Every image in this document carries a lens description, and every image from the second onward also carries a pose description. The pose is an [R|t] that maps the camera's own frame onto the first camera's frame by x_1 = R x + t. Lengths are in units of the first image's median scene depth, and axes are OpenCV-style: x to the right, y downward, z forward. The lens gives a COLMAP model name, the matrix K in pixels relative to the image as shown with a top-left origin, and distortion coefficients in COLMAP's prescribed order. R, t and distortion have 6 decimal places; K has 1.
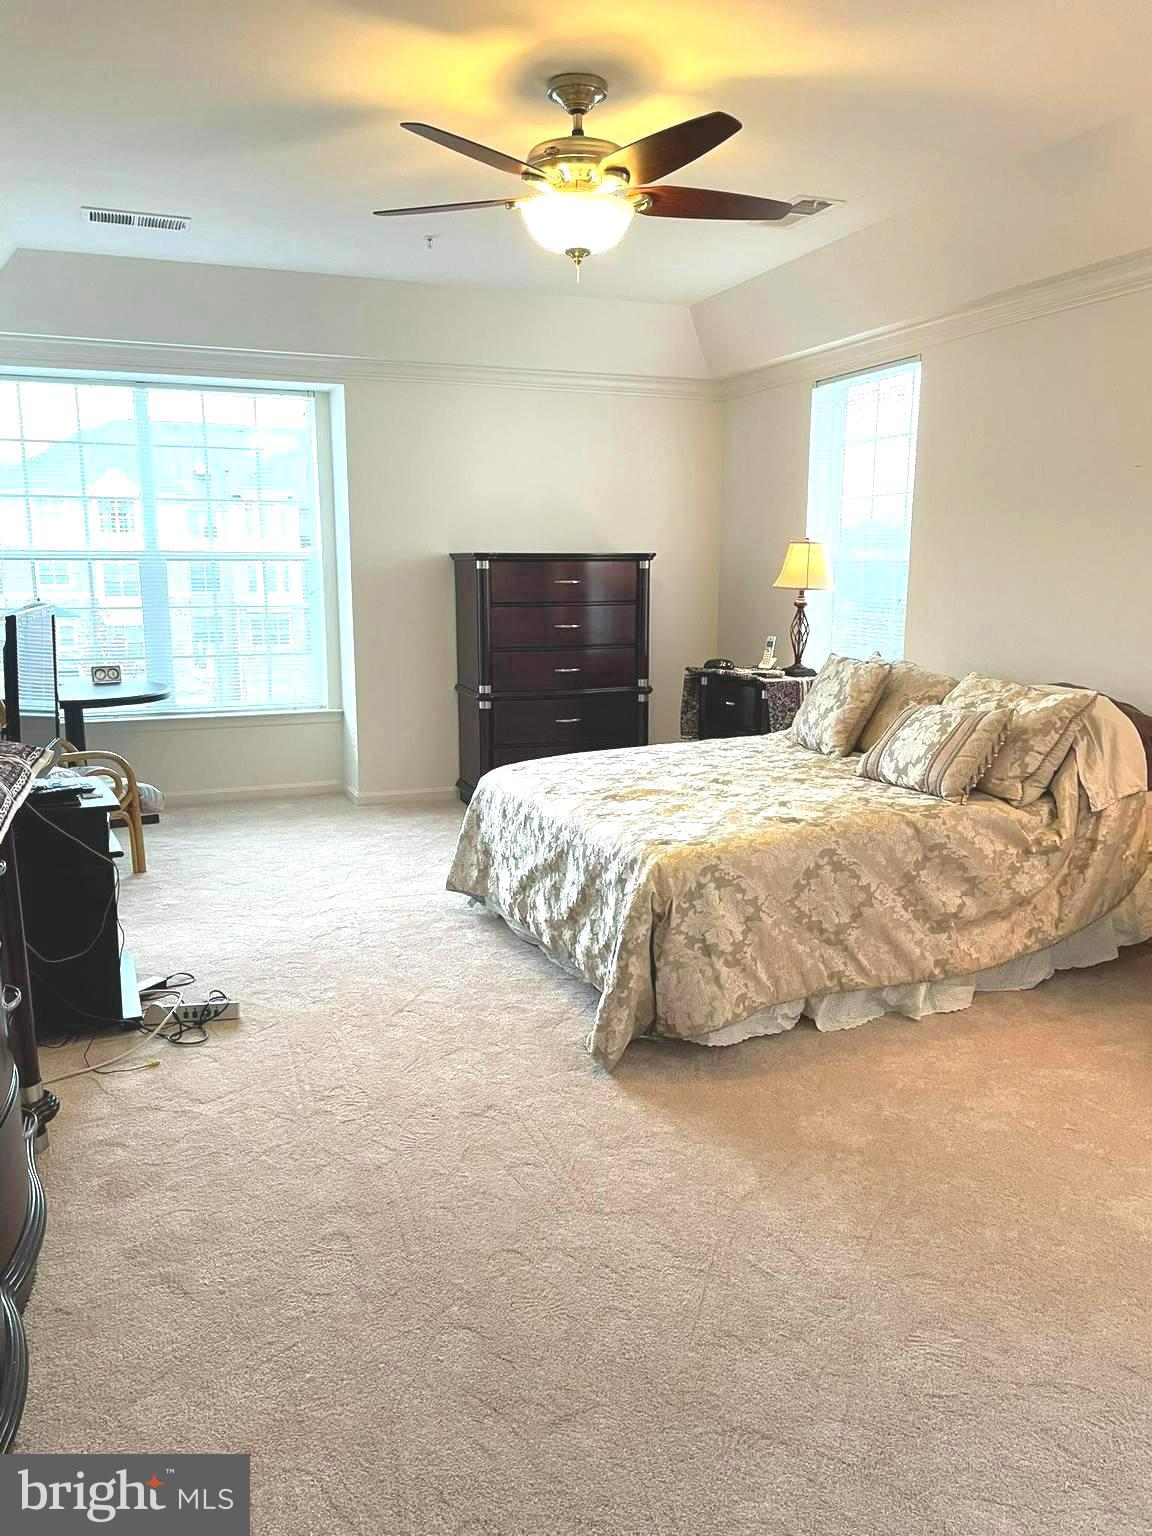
lens RADIAL K [[1141.8, 0, 581.5], [0, 1141.8, 763.0], [0, 0, 1]] dist [0.056955, -0.000825]
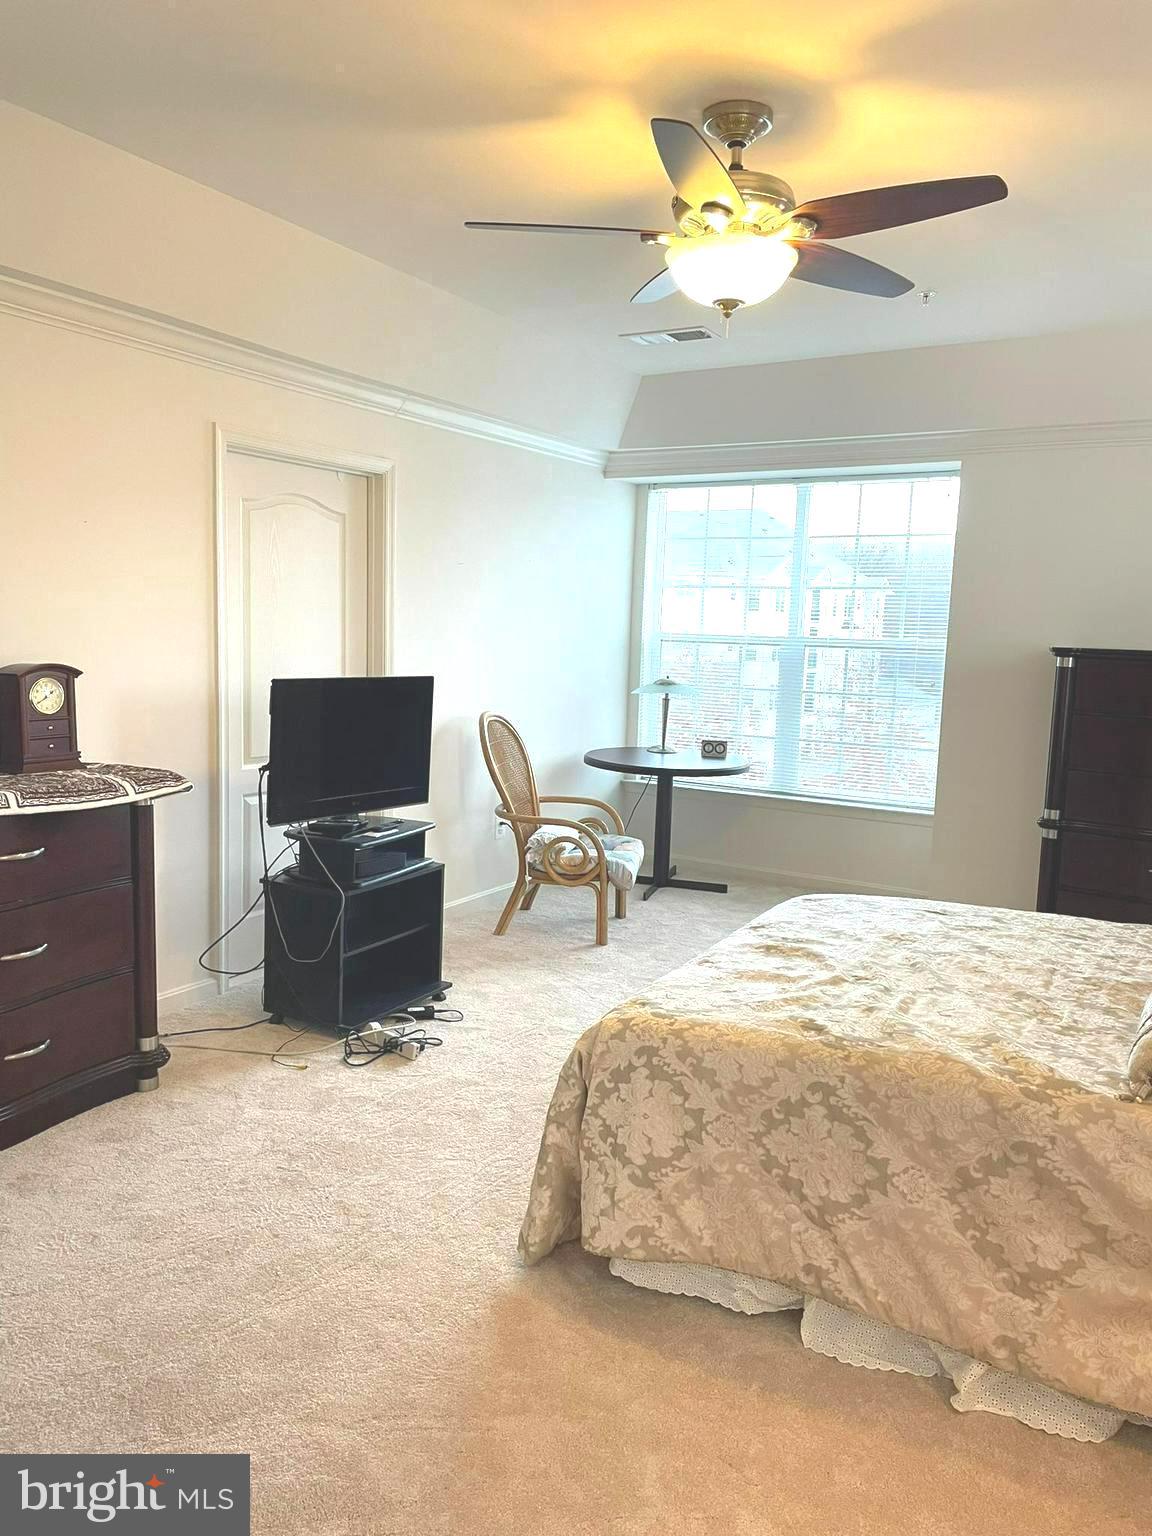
lens RADIAL K [[1141.8, 0, 581.5], [0, 1141.8, 763.0], [0, 0, 1]] dist [0.056955, -0.000825]
pose [[0.613889, 0.114285, -0.781075, 0.635210], [-0.170357, 0.985329, 0.010279, -0.095615], [0.770791, 0.126752, 0.624352, 0.424501]]
